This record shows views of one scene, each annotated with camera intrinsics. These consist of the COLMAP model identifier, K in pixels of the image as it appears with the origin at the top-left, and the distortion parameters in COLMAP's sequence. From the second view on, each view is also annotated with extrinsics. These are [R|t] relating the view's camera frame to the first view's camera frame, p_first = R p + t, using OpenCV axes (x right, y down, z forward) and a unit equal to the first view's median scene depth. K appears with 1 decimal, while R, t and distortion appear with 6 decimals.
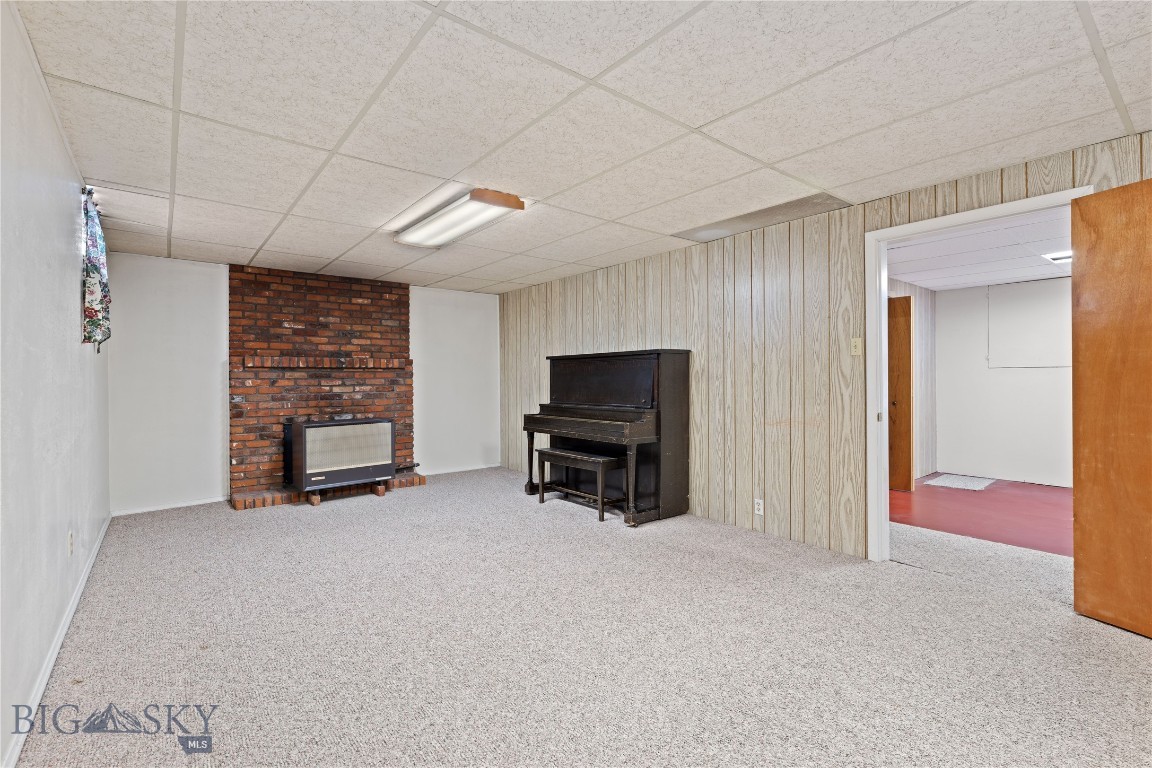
lens RADIAL K [[528.0, 0, 576.0], [0, 528.0, 380.1], [0, 0, 1]] dist [-0.003824, 0.000467]
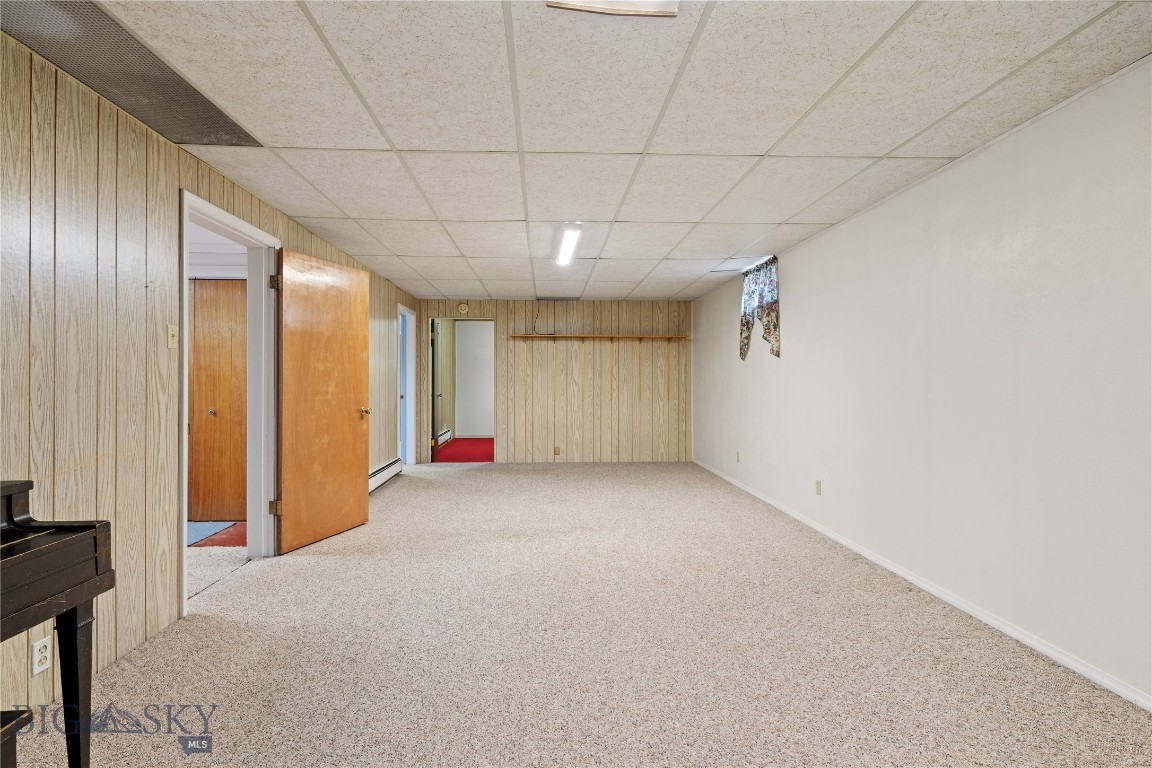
lens RADIAL K [[638.8, 0, 548.2], [0, 638.8, 381.0], [0, 0, 1]] dist [0.015020, -0.001409]
pose [[-0.810386, 0.004048, 0.585883, -0.404840], [0.004671, 0.999989, -0.000449, 0.001028], [-0.585878, 0.002373, -0.810396, 1.385640]]
